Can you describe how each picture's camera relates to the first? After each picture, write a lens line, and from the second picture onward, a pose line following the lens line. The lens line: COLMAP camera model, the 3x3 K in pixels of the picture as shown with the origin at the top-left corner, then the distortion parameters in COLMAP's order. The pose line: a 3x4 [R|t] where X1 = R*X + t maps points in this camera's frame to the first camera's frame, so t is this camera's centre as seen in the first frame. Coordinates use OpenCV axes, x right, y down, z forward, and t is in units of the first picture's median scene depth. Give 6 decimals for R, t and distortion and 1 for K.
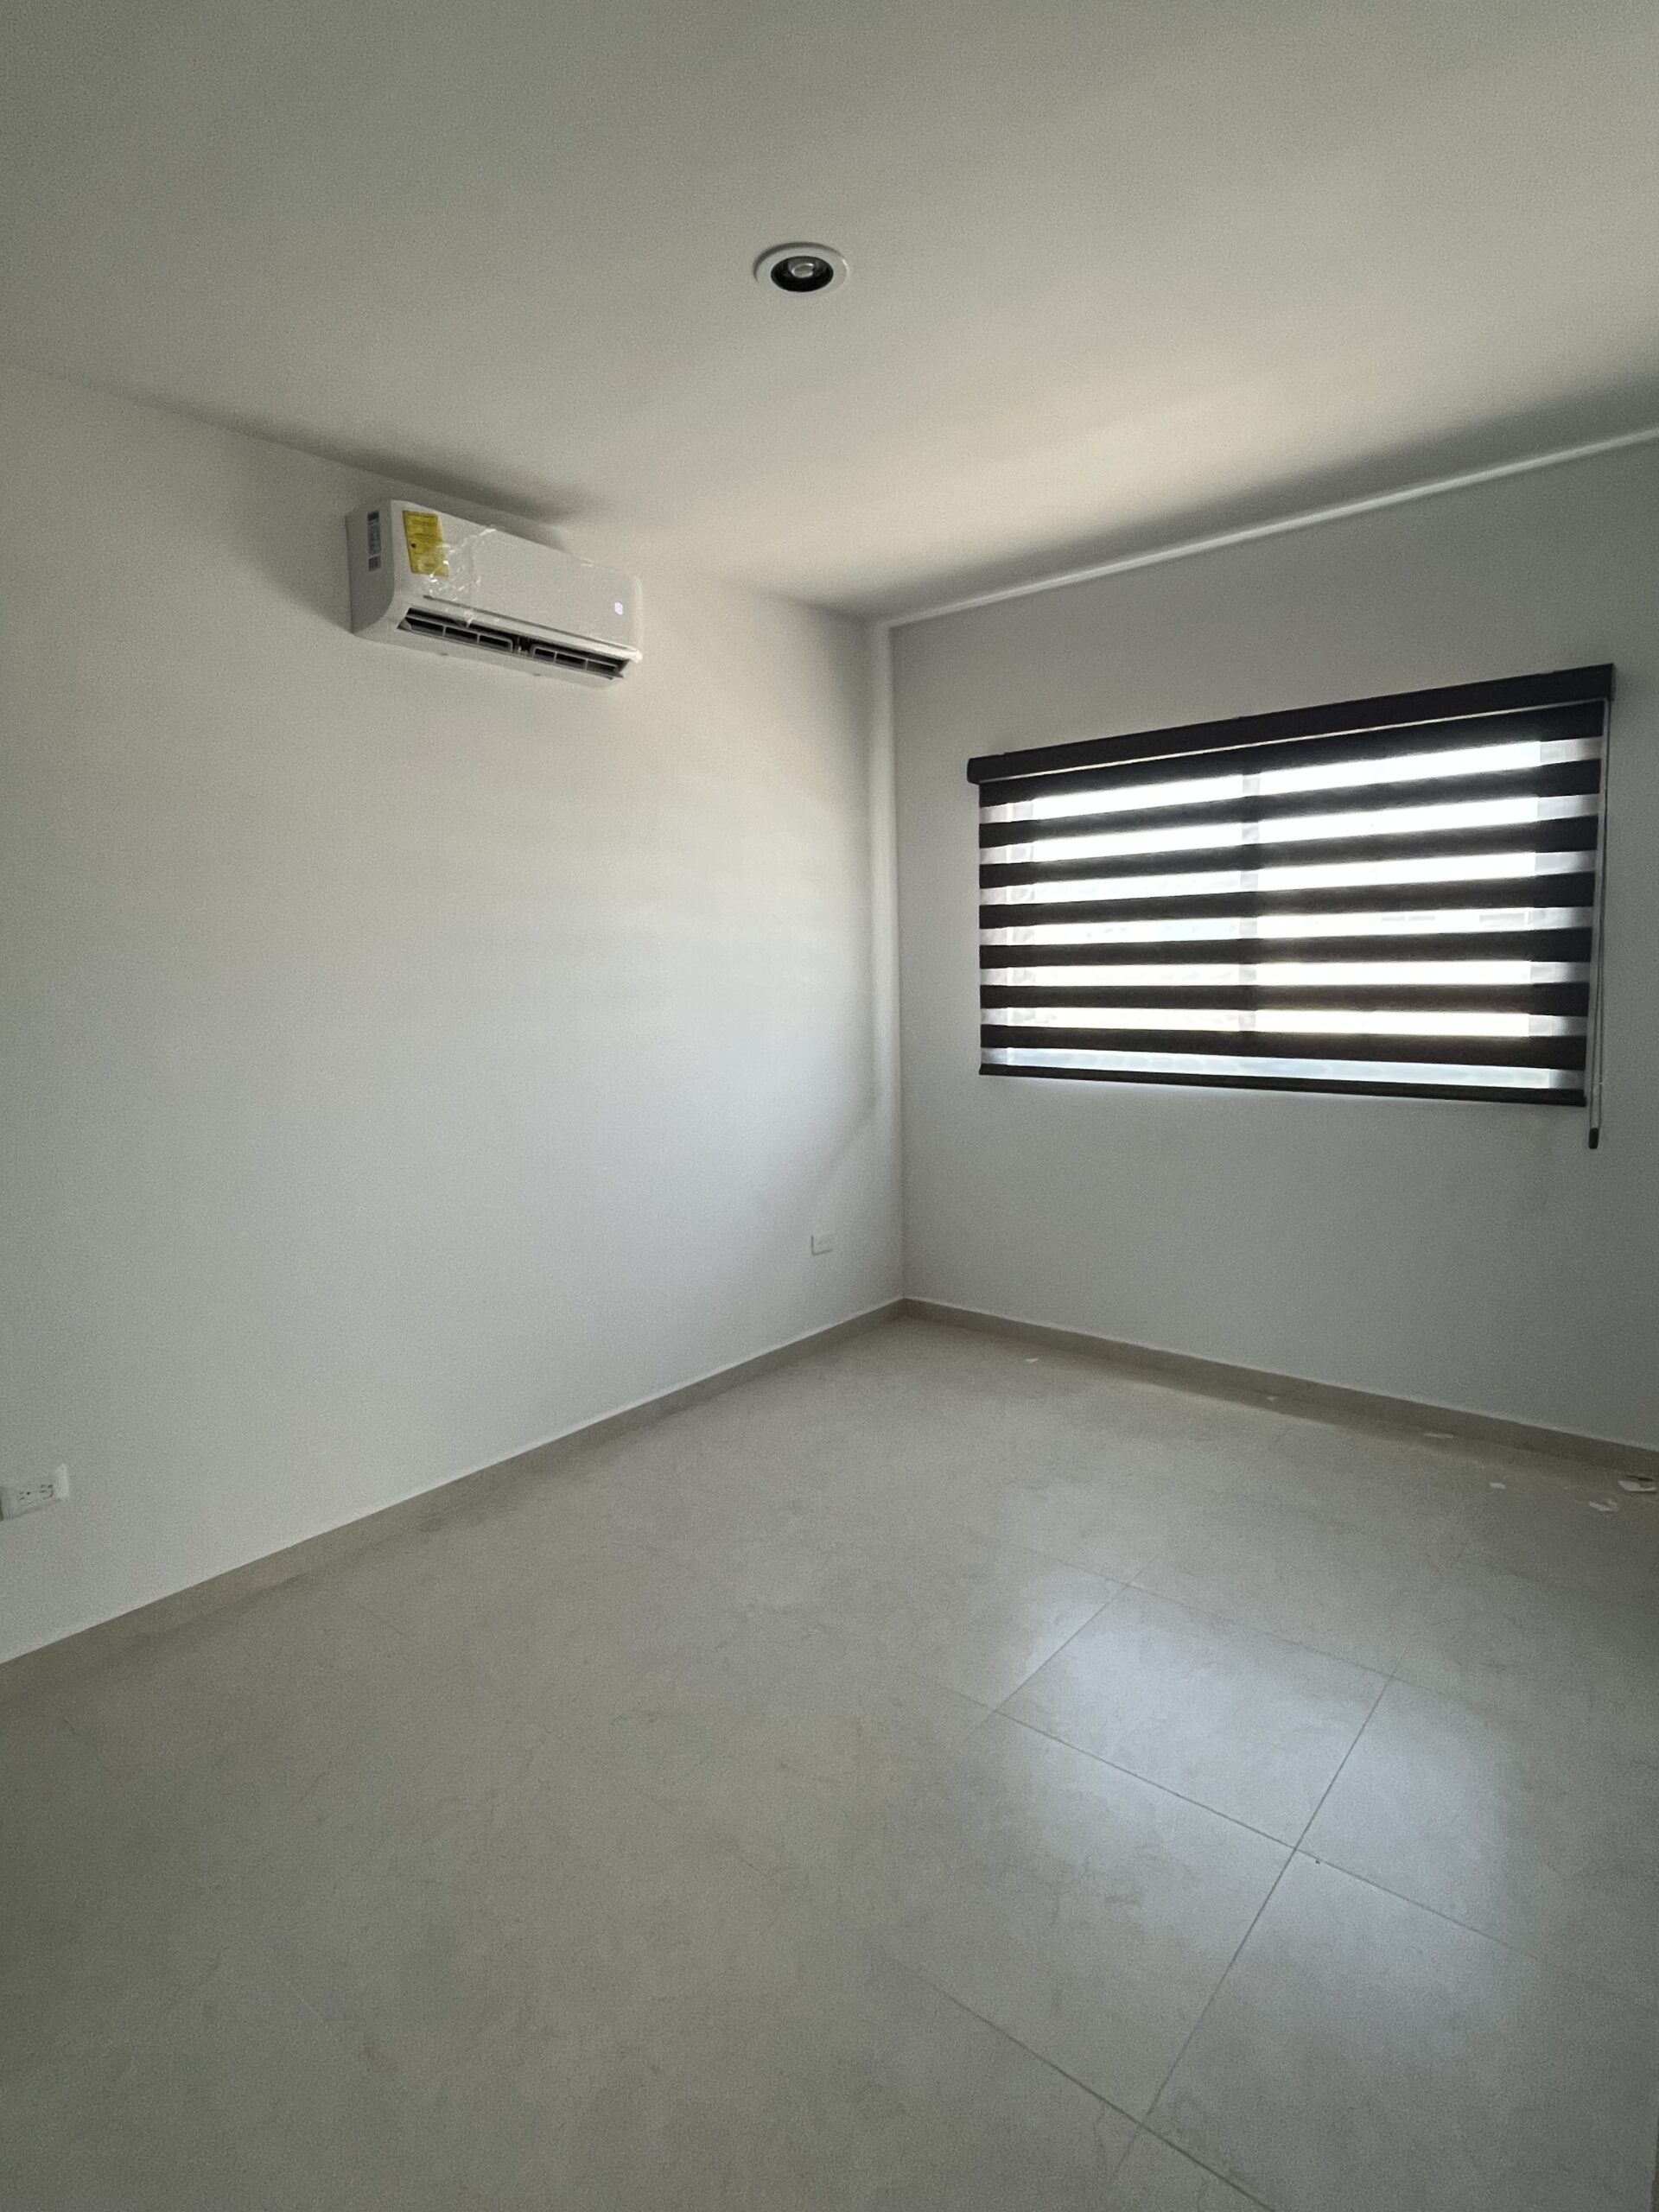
lens RADIAL K [[1158.3, 0, 829.5], [0, 1158.3, 1106.0], [0, 0, 1]] dist [-0.000469, -0.000392]
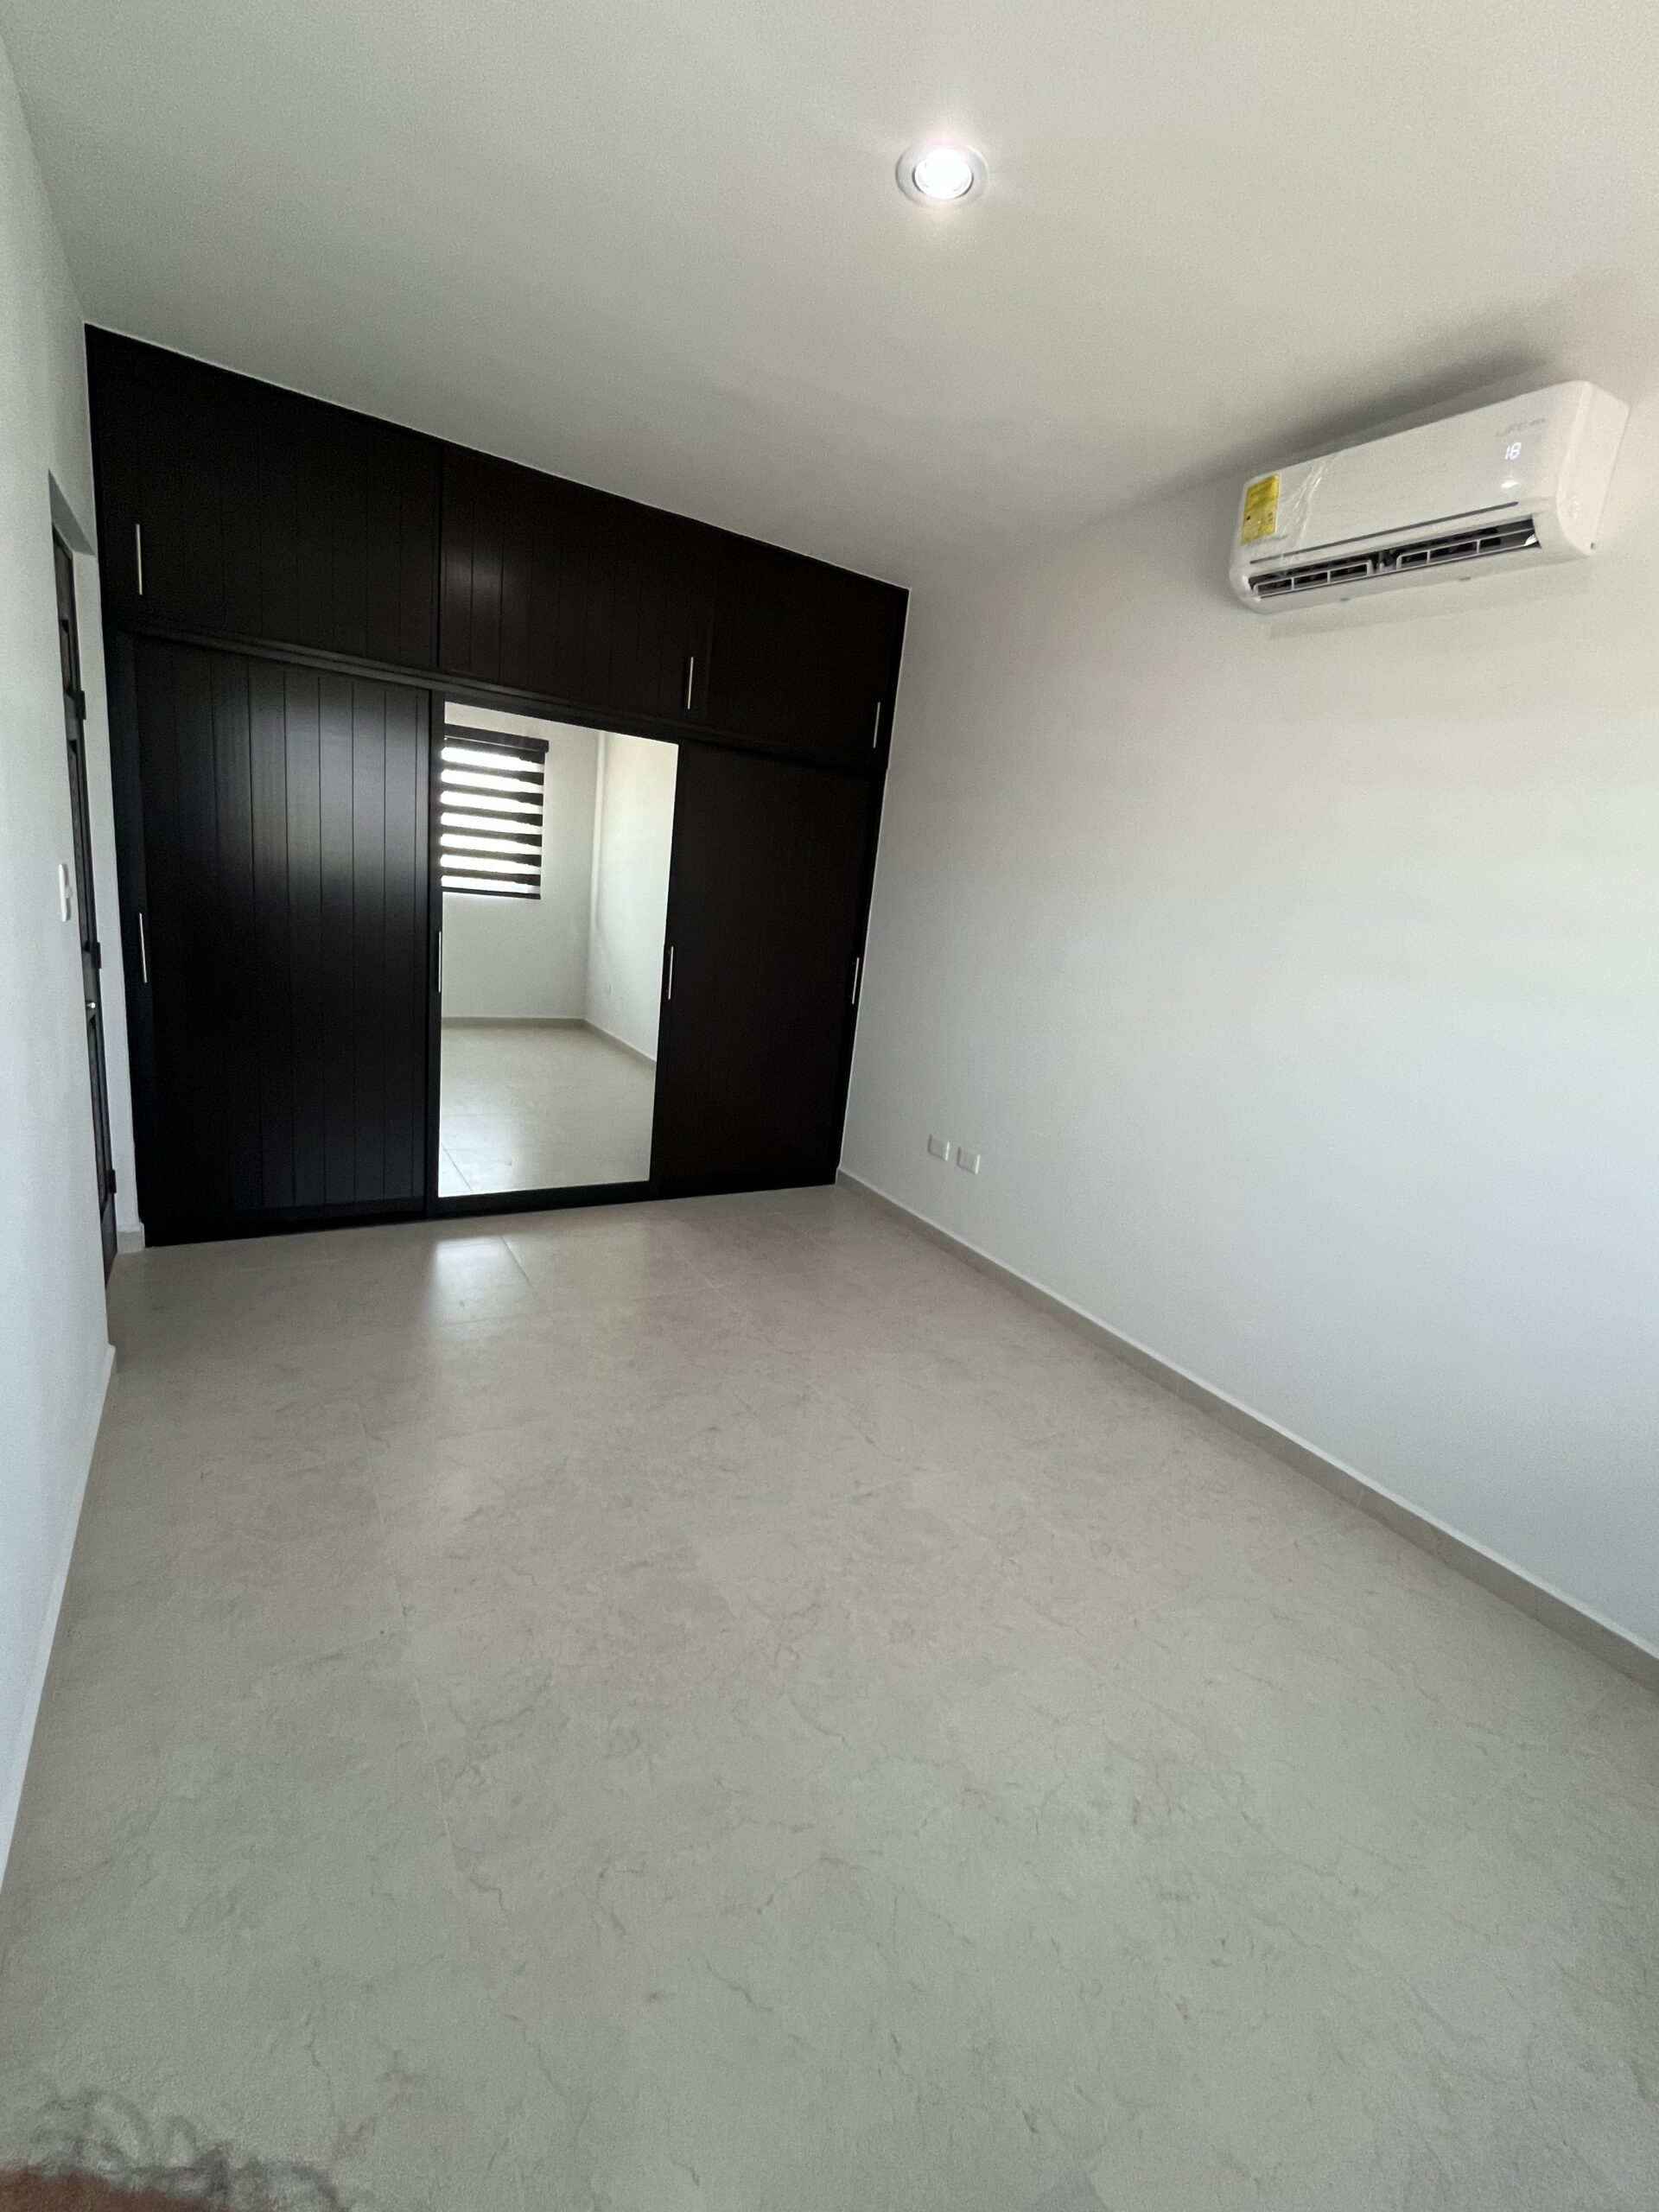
lens RADIAL K [[912.0, 0, 832.9], [0, 912.0, 1095.7], [0, 0, 1]] dist [-0.001811, -0.000267]
pose [[-0.307965, 0.210266, -0.927872, 0.622223], [-0.224219, 0.931761, 0.285566, -0.120283], [0.924599, 0.295991, -0.239804, 0.918475]]
